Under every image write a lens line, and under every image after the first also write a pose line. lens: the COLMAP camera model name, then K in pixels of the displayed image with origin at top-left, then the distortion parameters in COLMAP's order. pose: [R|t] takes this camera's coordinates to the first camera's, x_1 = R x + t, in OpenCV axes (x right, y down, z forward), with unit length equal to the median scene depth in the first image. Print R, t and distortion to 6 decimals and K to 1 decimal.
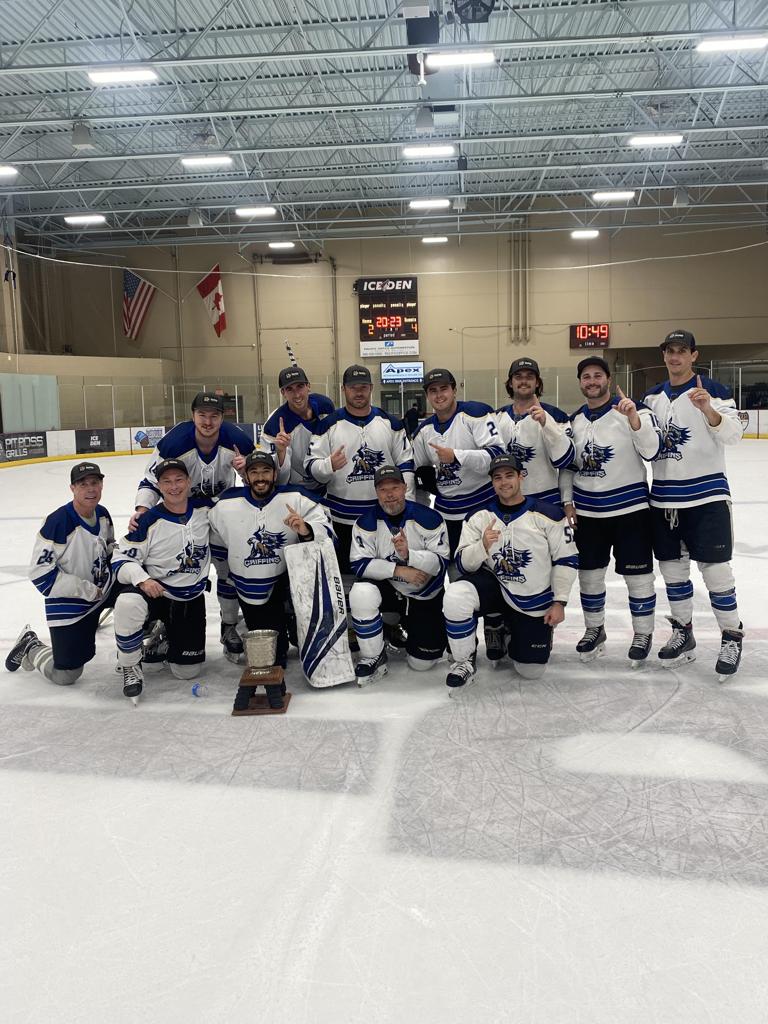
lens RADIAL K [[928.7, 0, 393.5], [0, 928.7, 533.5], [0, 0, 1]] dist [0.025000, 0.000000]
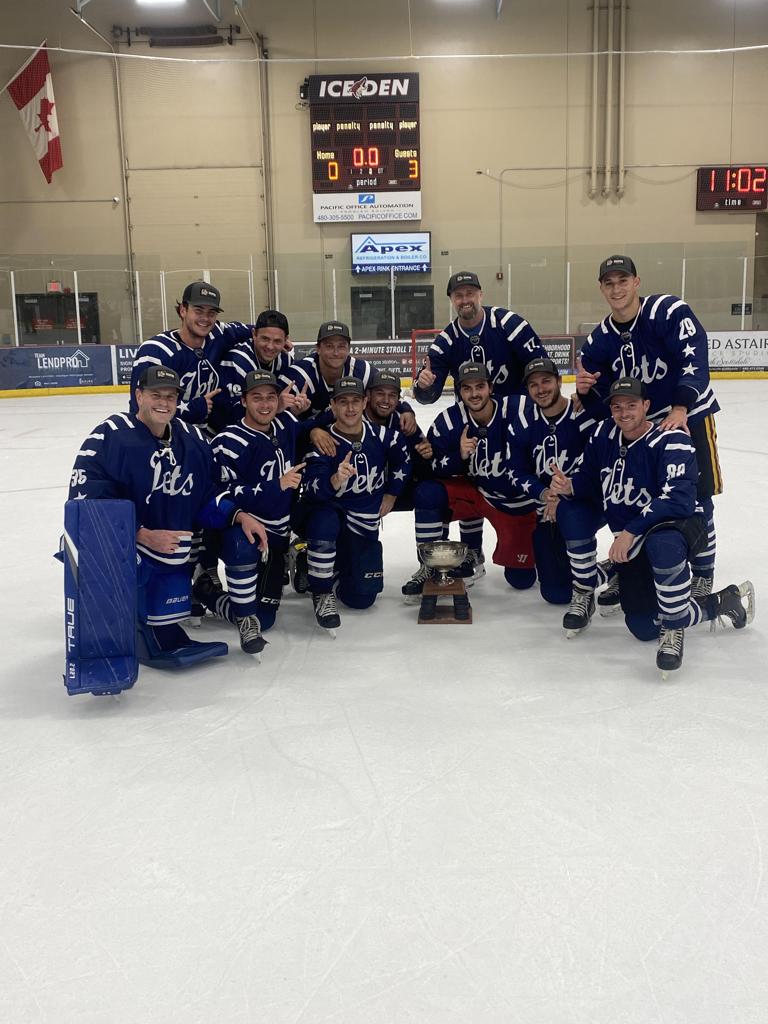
lens RADIAL K [[1141.7, 0, 384.6], [0, 1141.7, 528.0], [0, 0, 1]] dist [0.012241, 0.000000]
pose [[0.999892, 0.003511, 0.014298, -0.002974], [-0.004224, 0.998735, 0.050113, -0.045846], [-0.014104, -0.050168, 0.998641, 0.326847]]
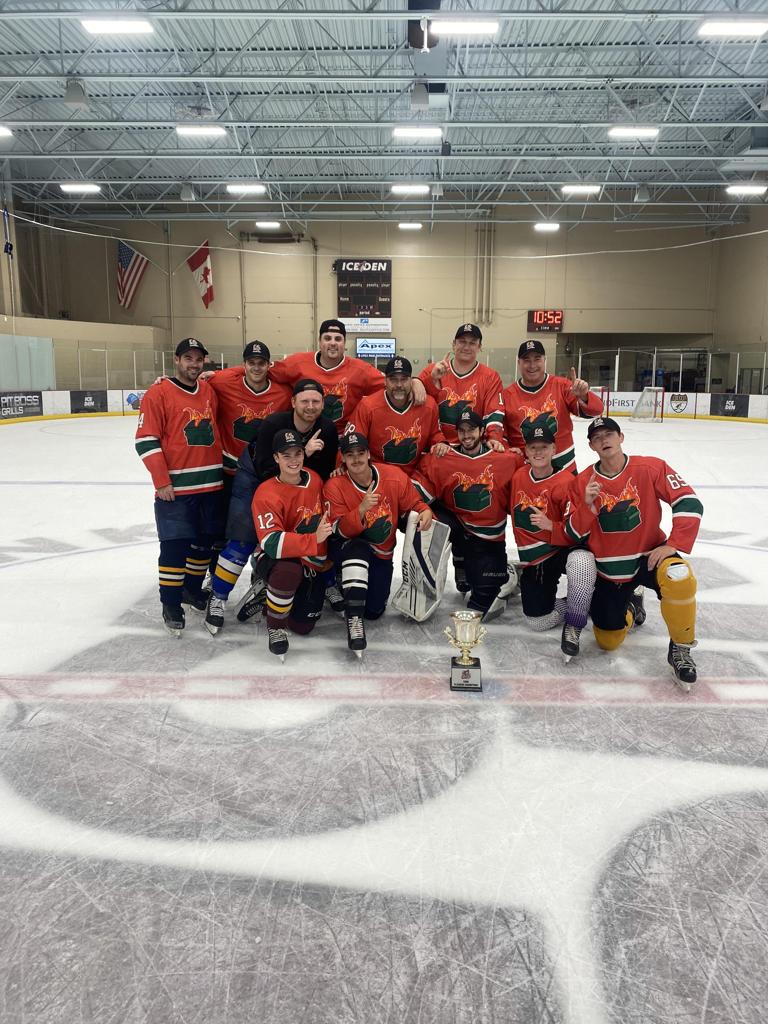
lens RADIAL K [[791.2, 0, 393.2], [0, 791.2, 521.8], [0, 0, 1]] dist [0.008356, 0.011980]
pose [[0.998225, 0.023787, 0.054598, -0.016186], [-0.026050, 0.998815, 0.041108, -0.007294], [-0.053555, -0.042457, 0.997662, 0.060500]]
